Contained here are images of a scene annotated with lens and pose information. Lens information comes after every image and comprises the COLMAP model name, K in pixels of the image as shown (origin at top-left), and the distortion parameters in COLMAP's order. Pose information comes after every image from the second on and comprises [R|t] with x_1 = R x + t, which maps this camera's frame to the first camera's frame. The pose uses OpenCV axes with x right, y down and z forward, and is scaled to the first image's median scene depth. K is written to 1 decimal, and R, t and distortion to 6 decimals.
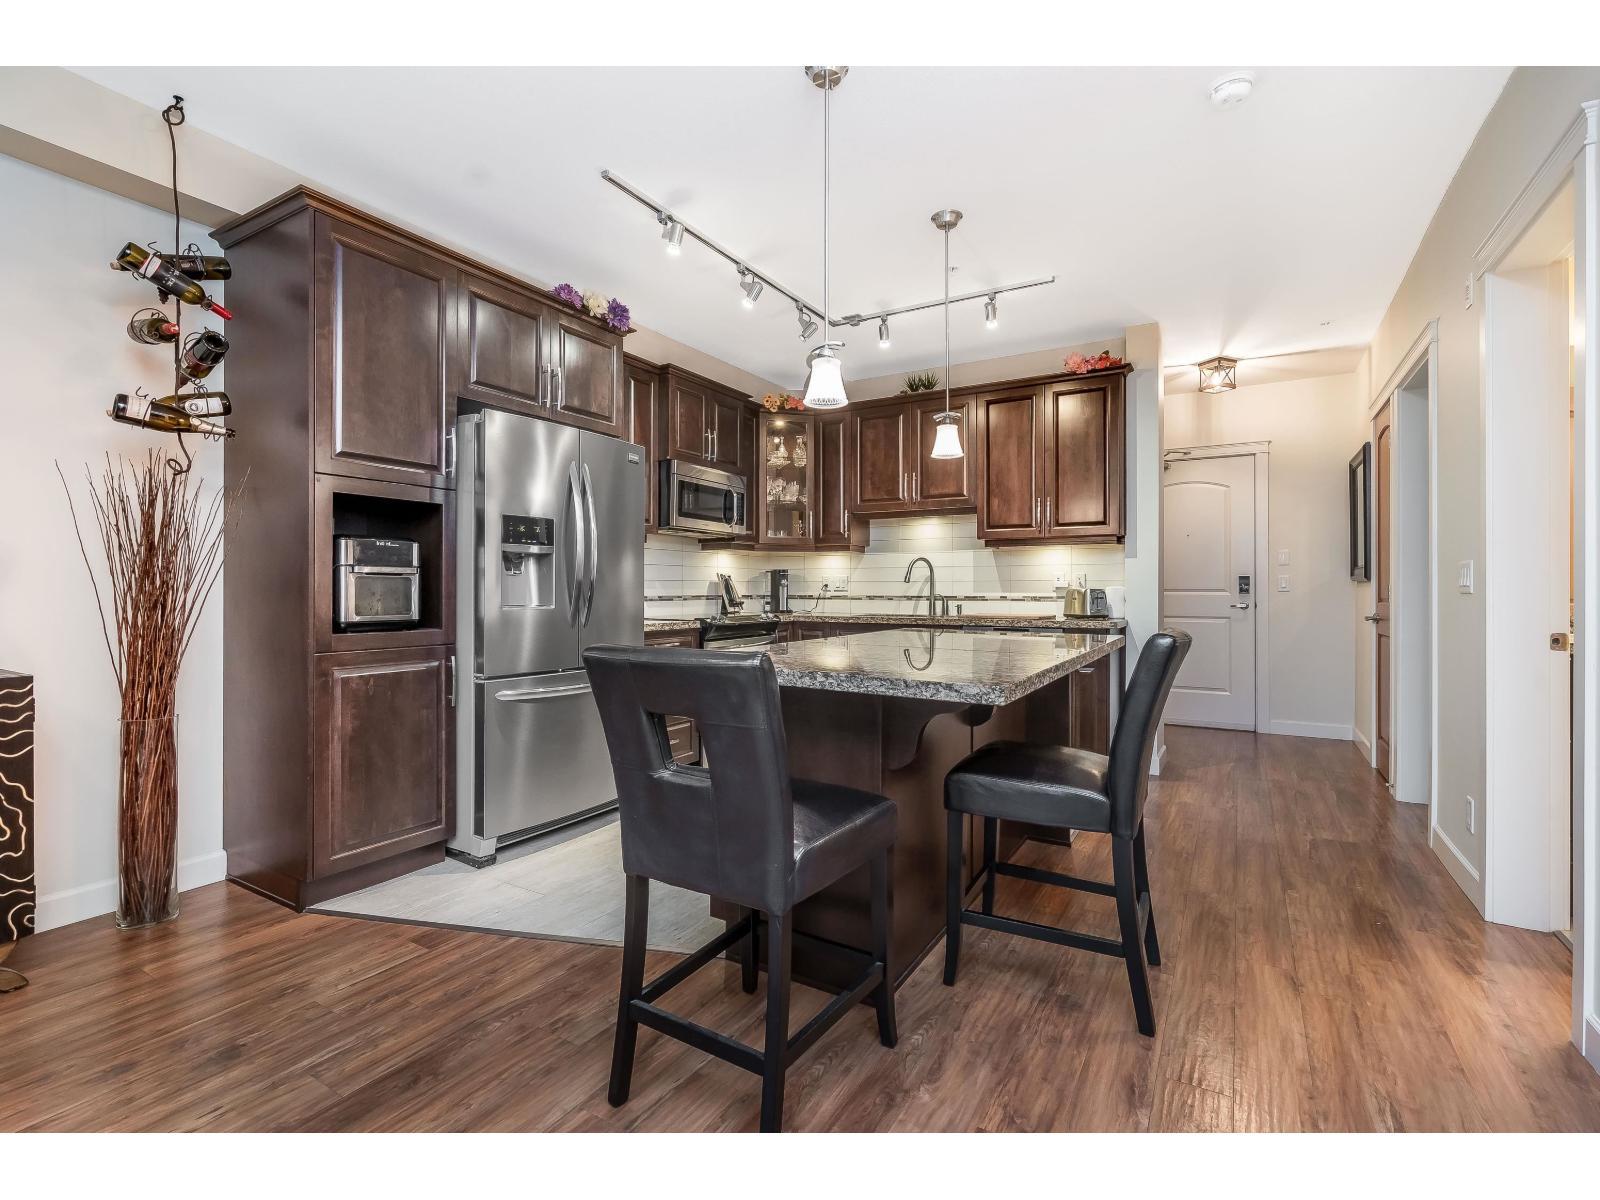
lens RADIAL K [[735.0, 0, 798.5], [0, 735.0, 589.6], [0, 0, 1]] dist [-0.017000, 0.000112]
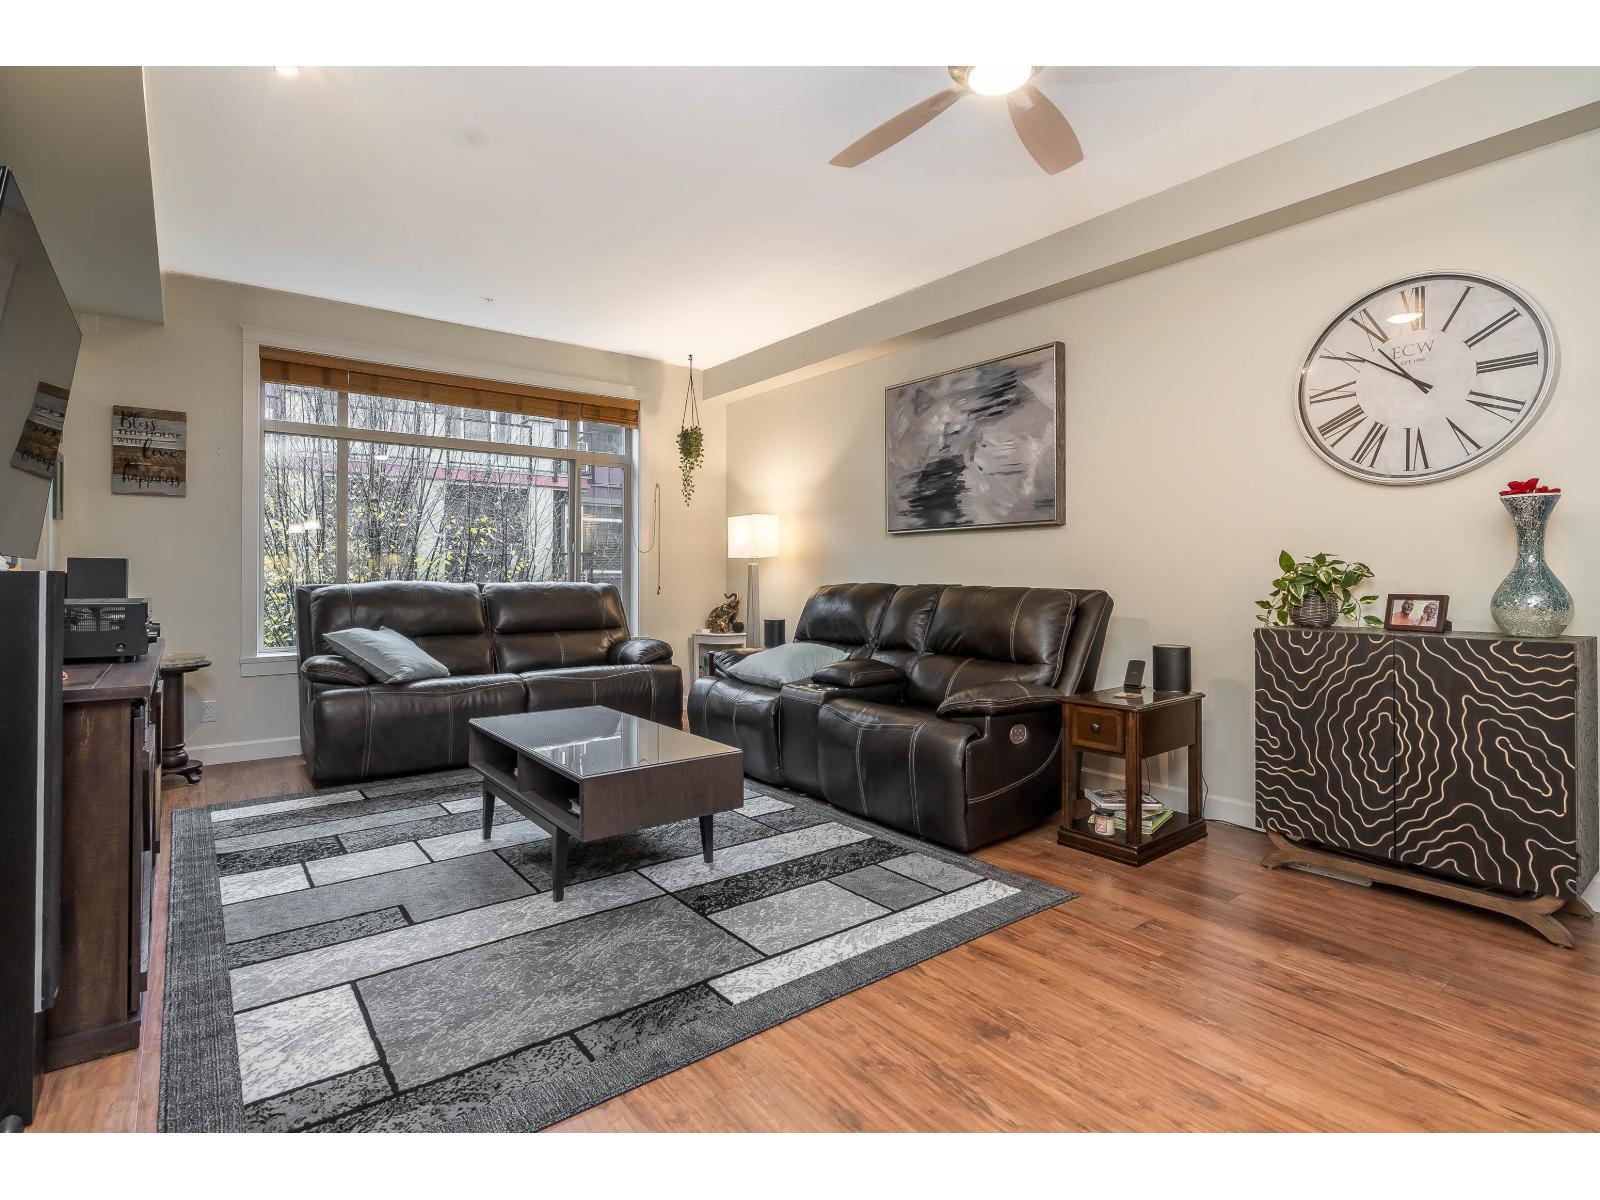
lens RADIAL K [[790.5, 0, 792.6], [0, 790.5, 576.0], [0, 0, 1]] dist [-0.004109, 0.000250]
pose [[-0.366297, -0.002152, -0.930495, 0.139445], [-0.001379, 0.999997, -0.001769, 0.010429], [0.930497, 0.000635, -0.366299, 0.145169]]
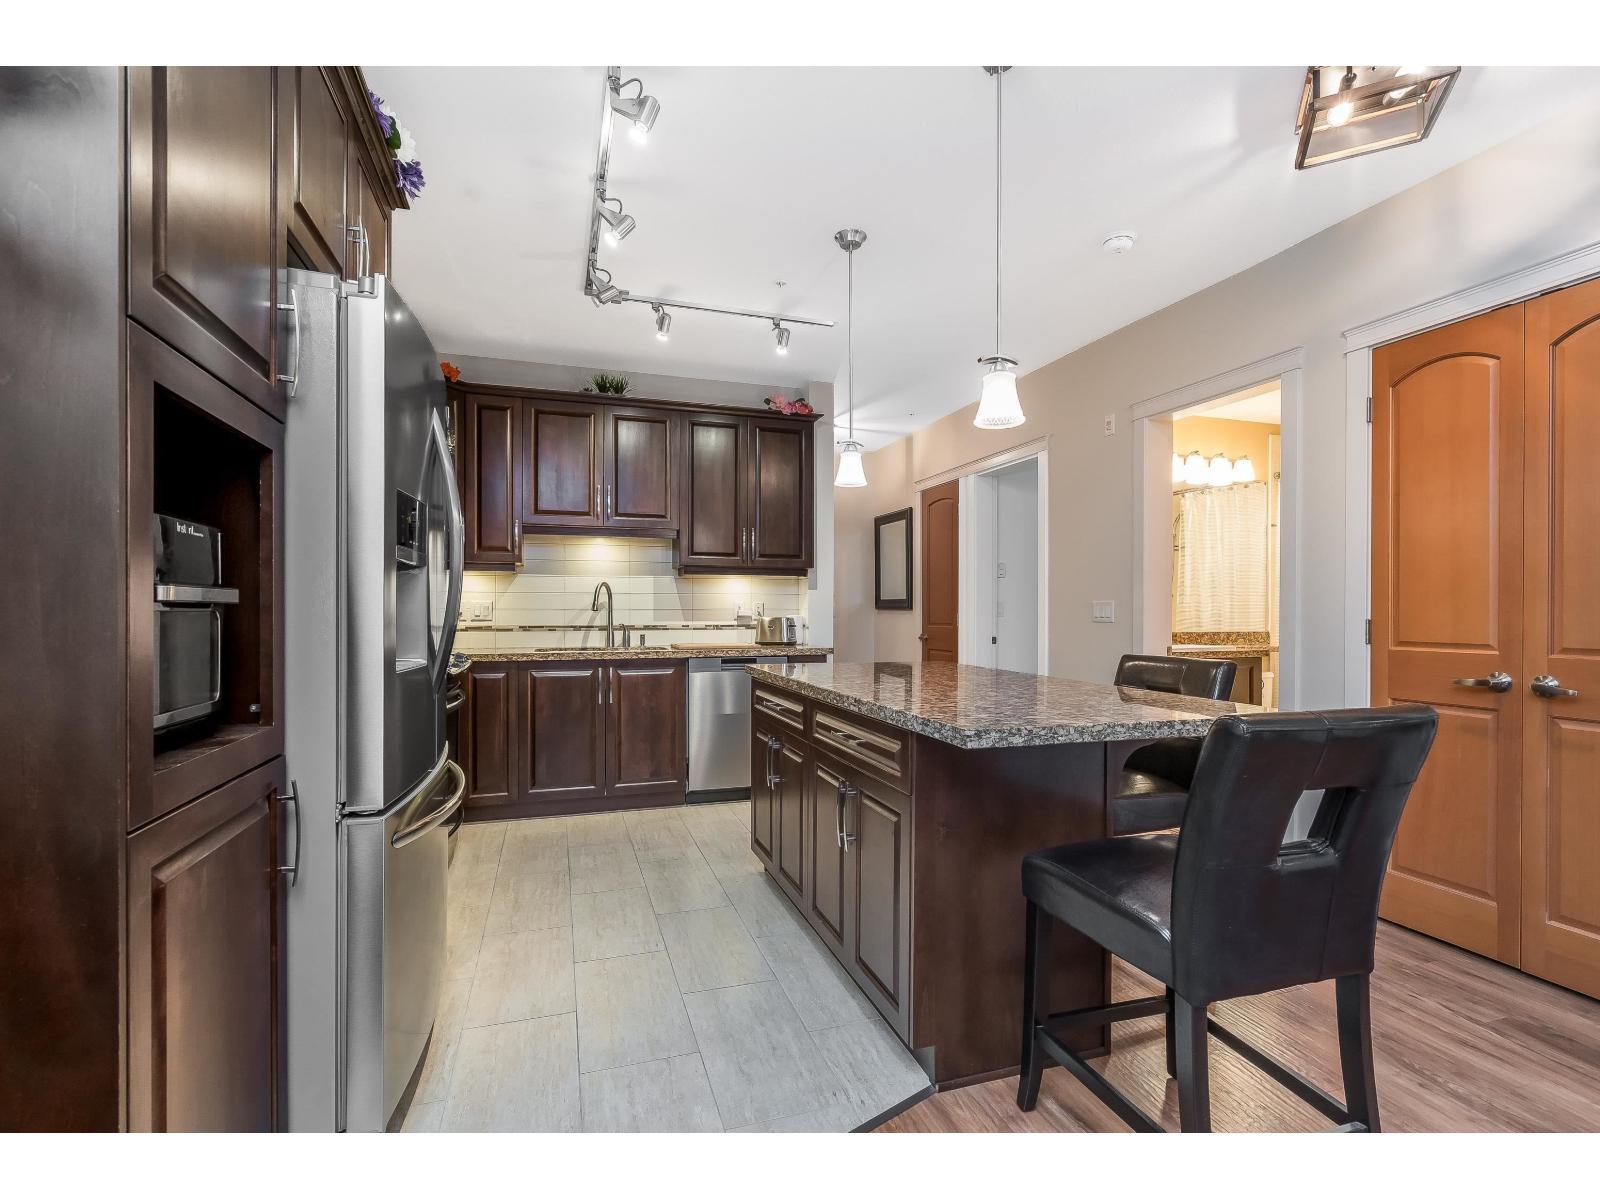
lens RADIAL K [[726.3, 0, 797.3], [0, 726.3, 613.7], [0, 0, 1]] dist [0.000073, 0.000836]
pose [[0.649019, -0.002225, 0.760769, -0.361302], [-0.001829, 0.999988, 0.004485, -0.010808], [-0.760770, -0.004303, 0.649008, 0.270245]]
